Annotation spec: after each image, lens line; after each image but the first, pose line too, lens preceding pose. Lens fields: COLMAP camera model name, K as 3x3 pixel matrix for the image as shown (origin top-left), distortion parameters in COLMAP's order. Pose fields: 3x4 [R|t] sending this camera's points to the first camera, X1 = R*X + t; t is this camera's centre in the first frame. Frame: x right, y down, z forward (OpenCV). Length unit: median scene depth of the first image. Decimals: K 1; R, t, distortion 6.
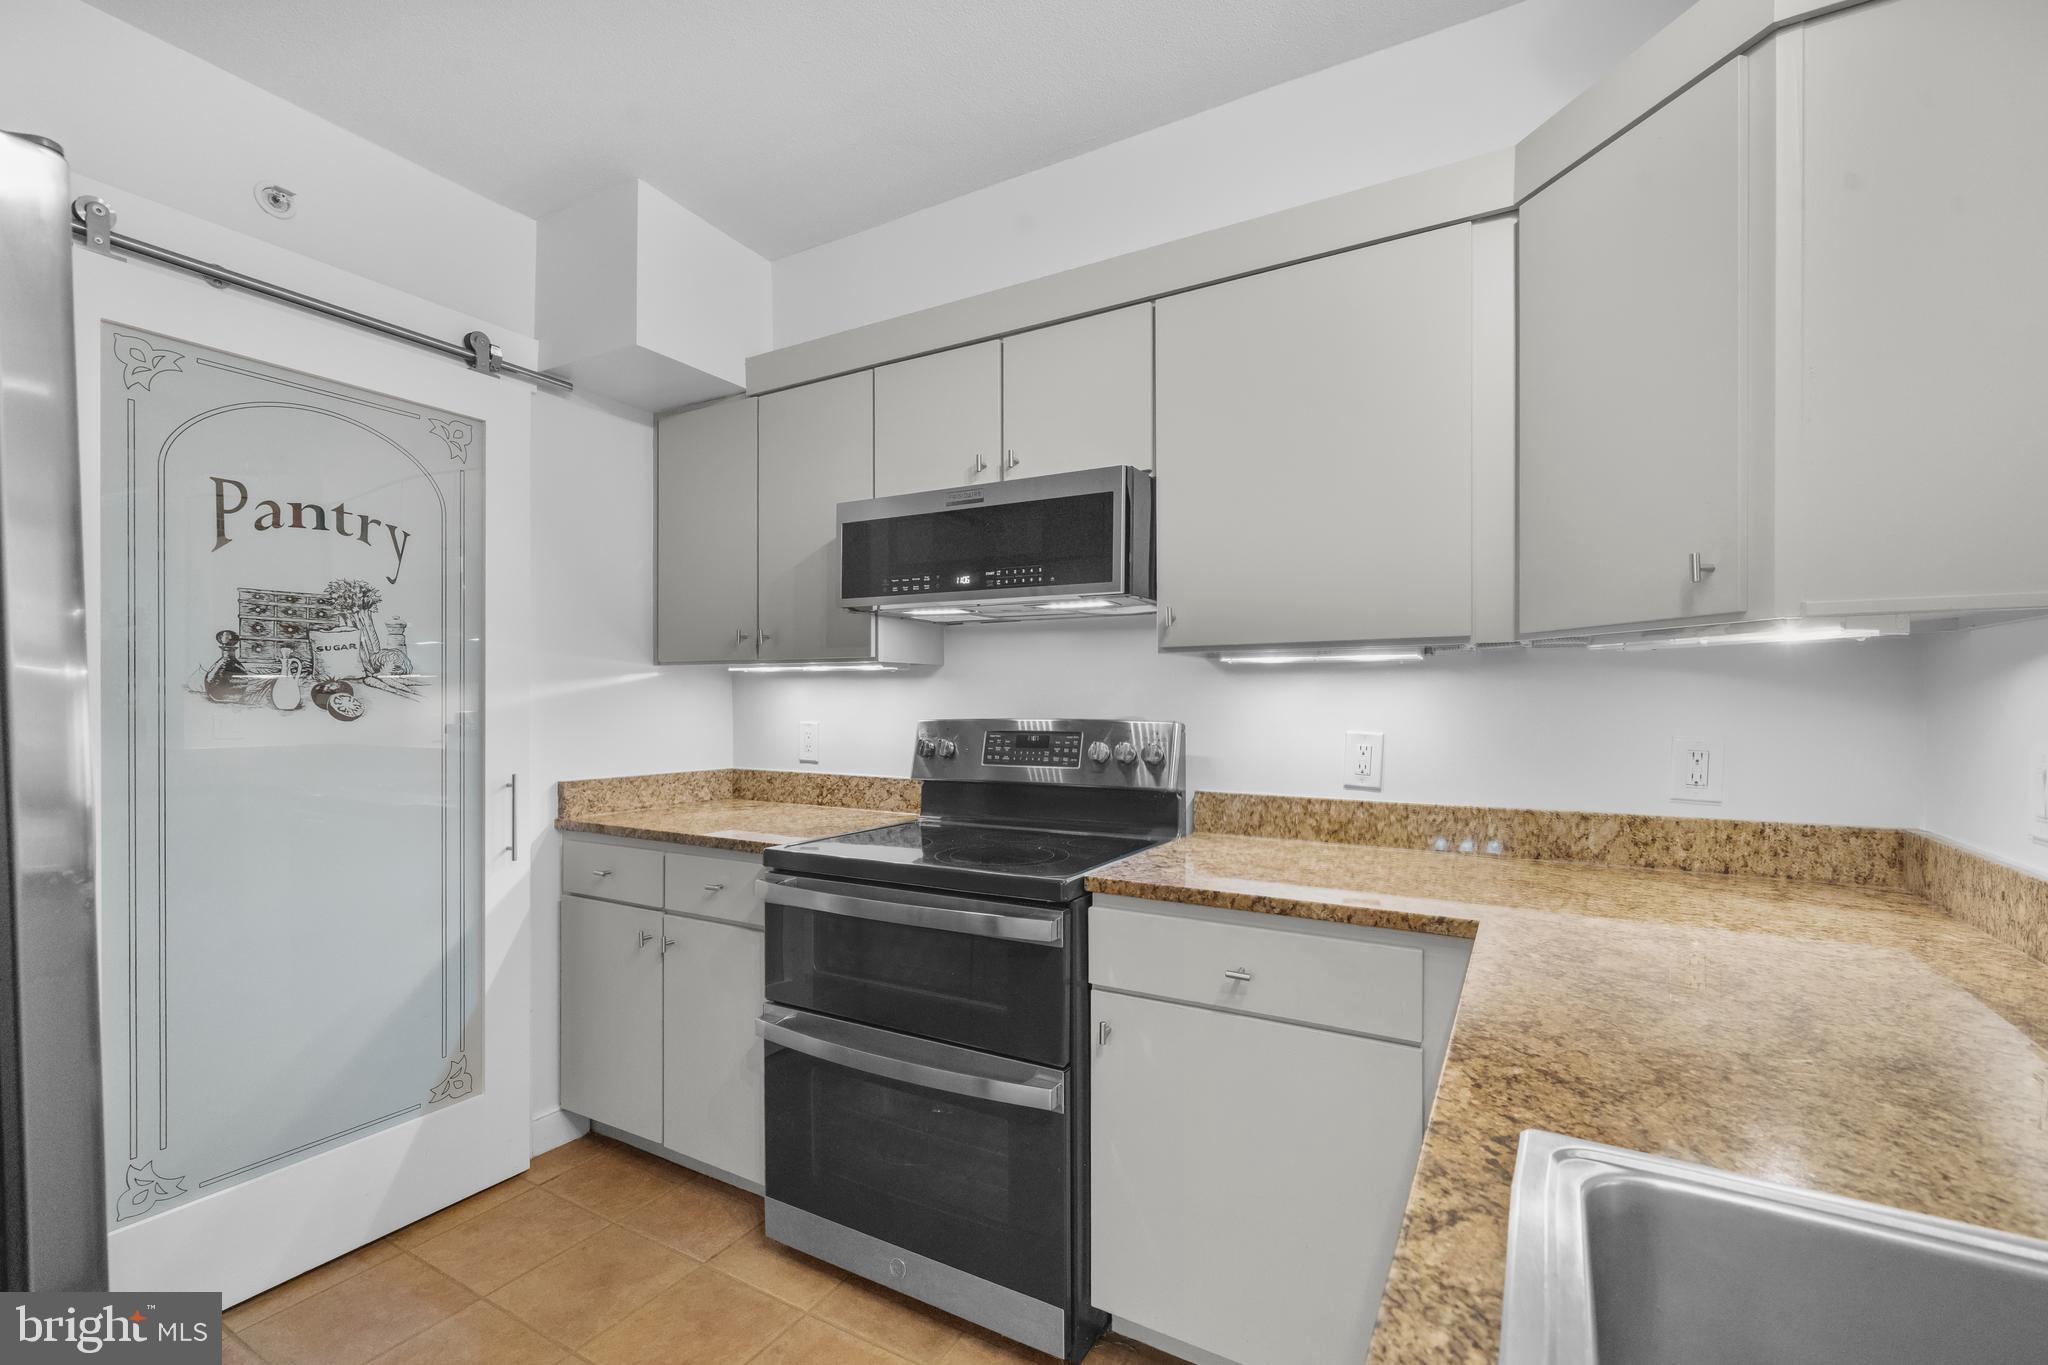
lens RADIAL K [[881.6, 0, 1014.5], [0, 881.6, 703.7], [0, 0, 1]] dist [-0.004549, -0.000146]
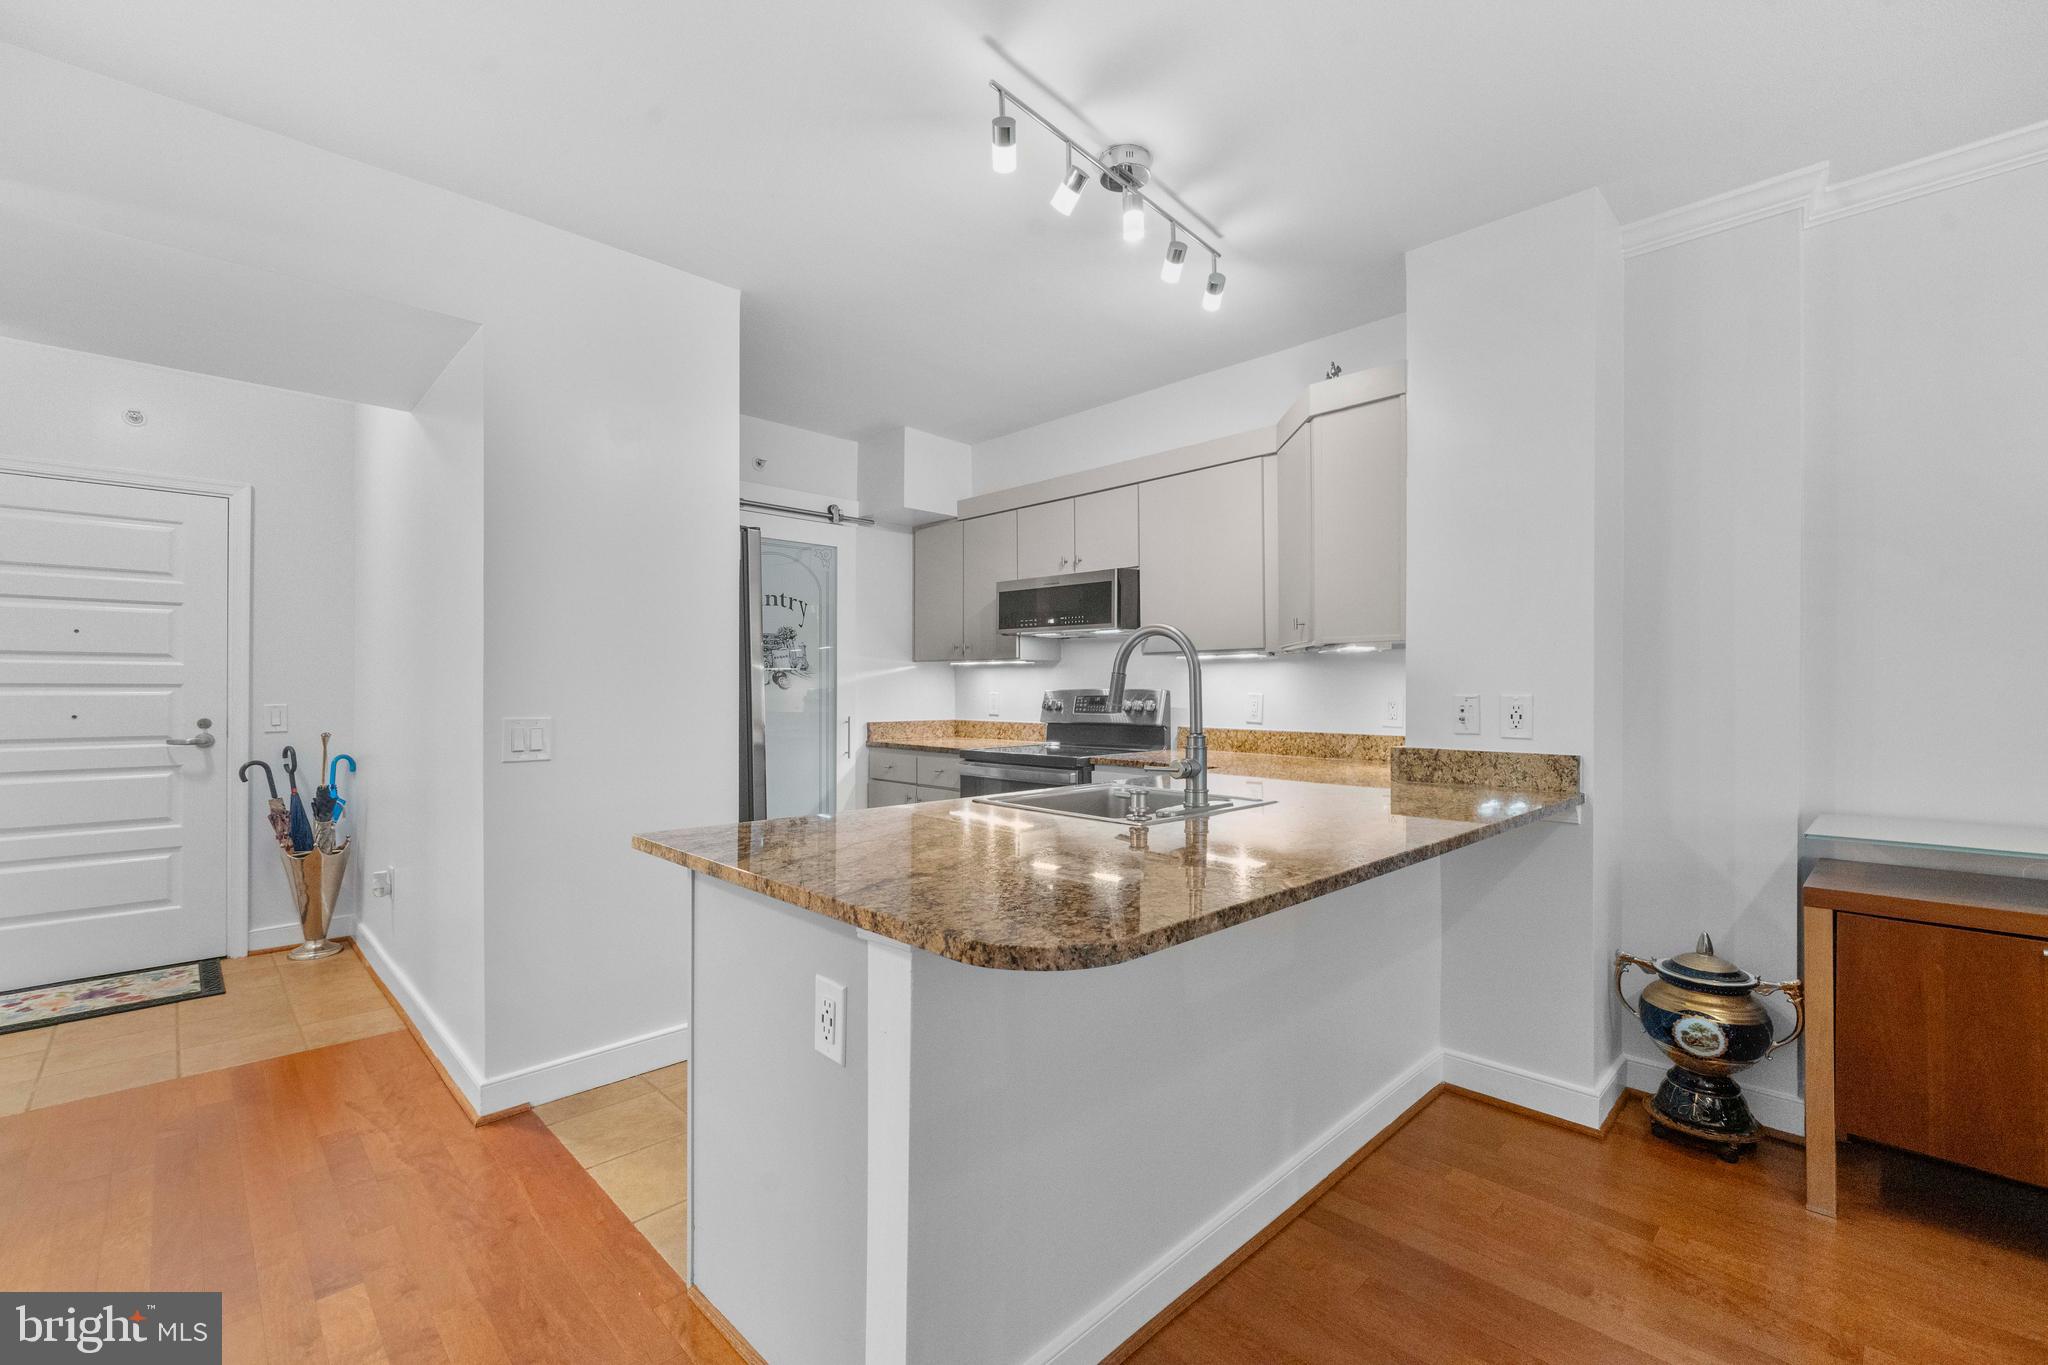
lens RADIAL K [[881.6, 0, 1026.1], [0, 881.6, 679.5], [0, 0, 1]] dist [-0.004549, -0.000146]
pose [[0.964812, -0.004197, -0.262906, 0.380269], [0.001073, 0.999927, -0.012024, 0.019093], [0.262937, 0.011319, 0.964747, -0.896997]]
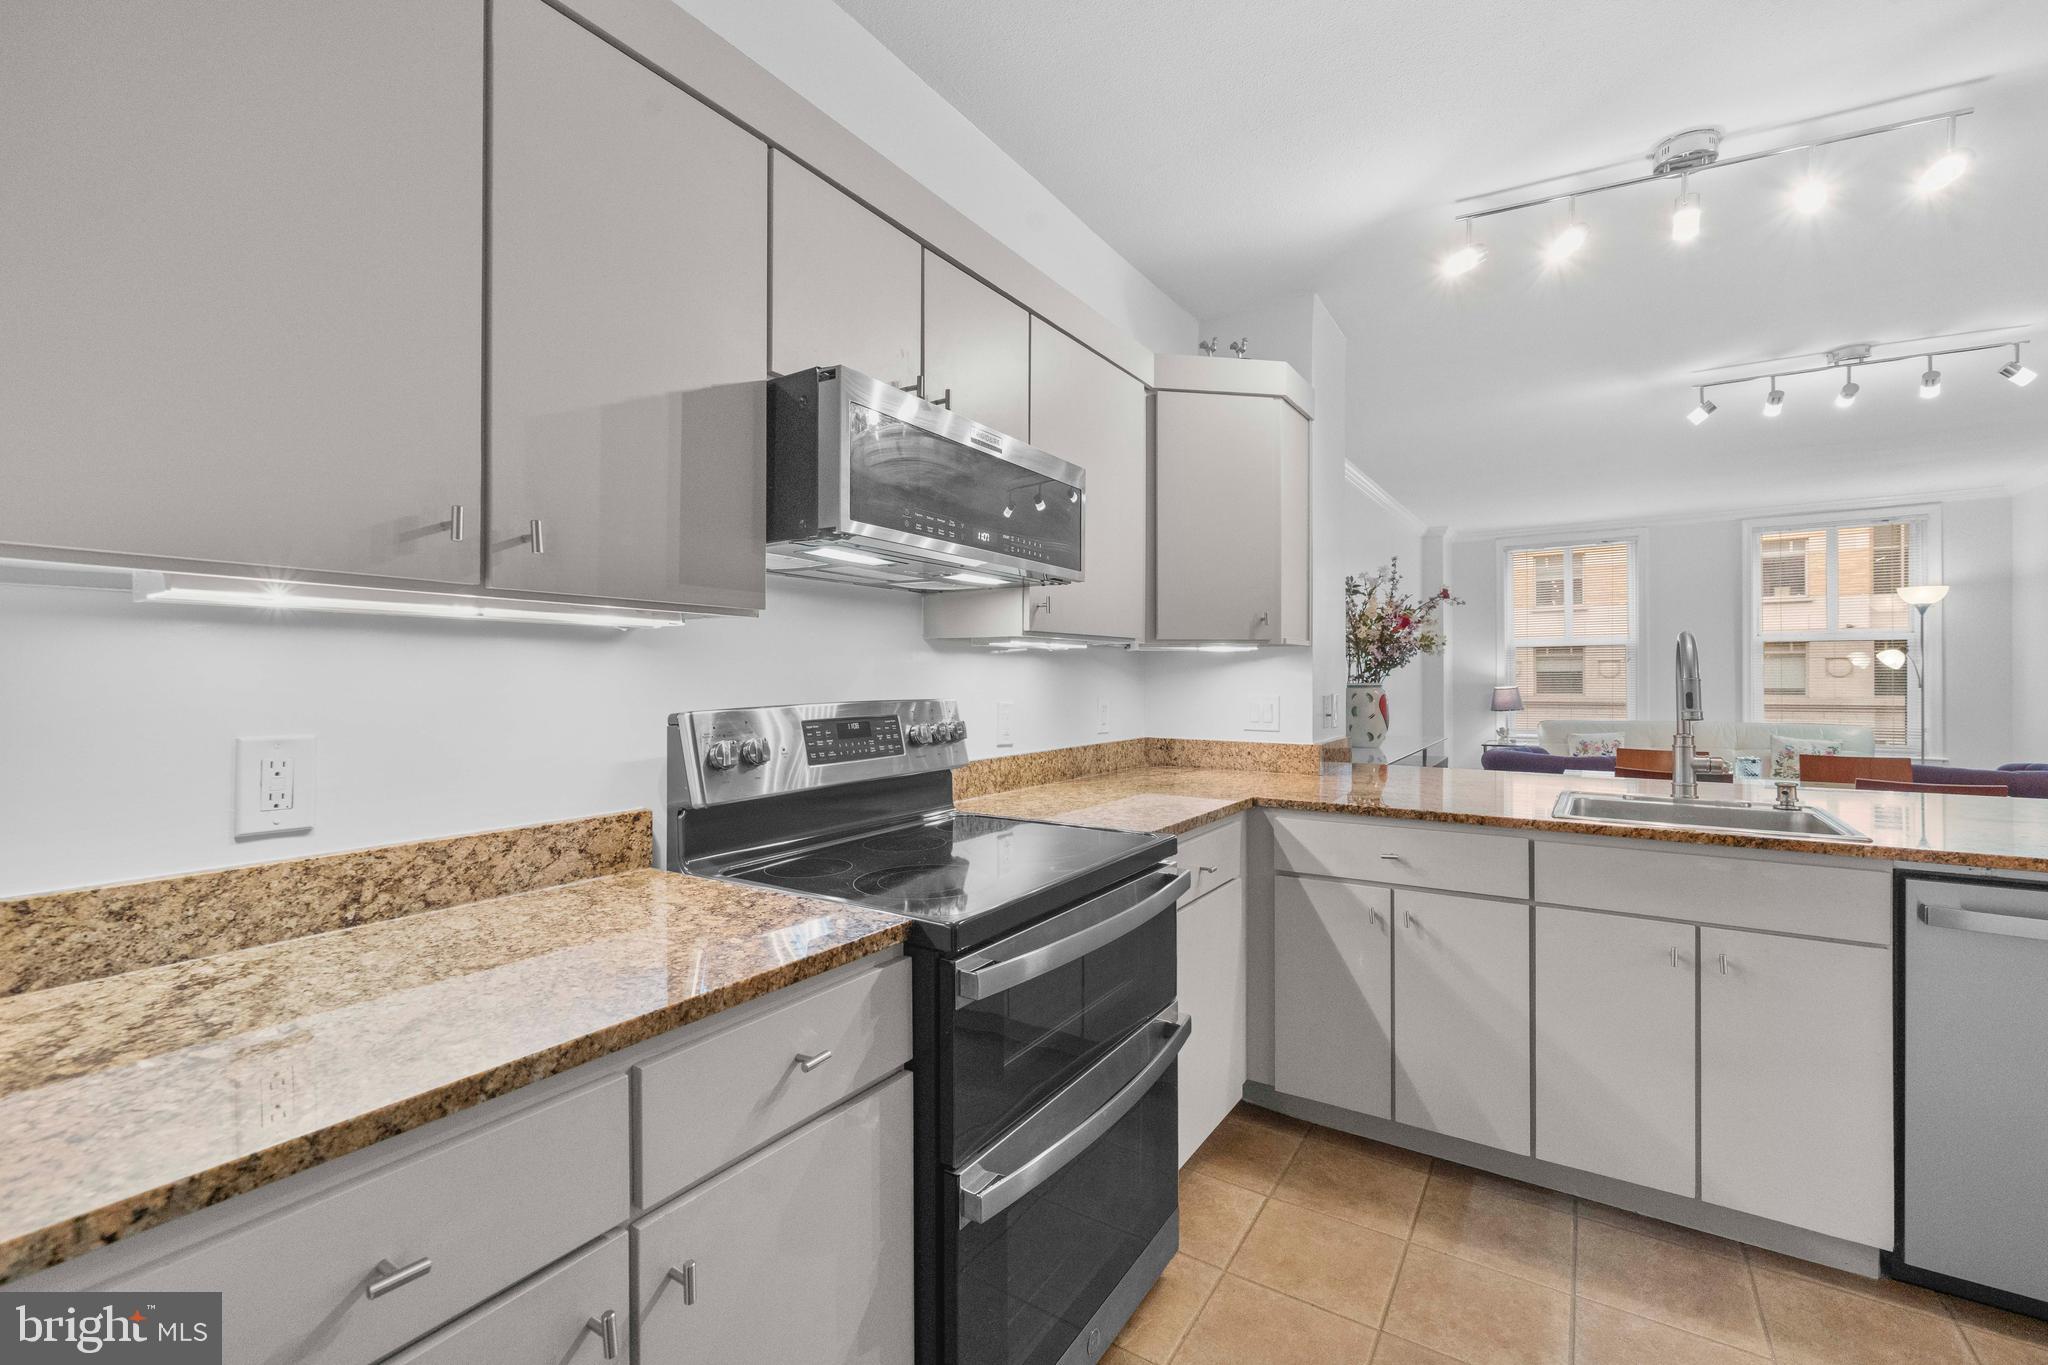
lens RADIAL K [[866.5, 0, 1037.8], [0, 866.5, 678.1], [0, 0, 1]] dist [-0.001128, 0.000011]
pose [[0.049744, -0.003549, 0.998756, -0.782268], [0.006273, 0.999975, 0.003241, -0.006535], [-0.998742, 0.006104, 0.049765, 0.802575]]
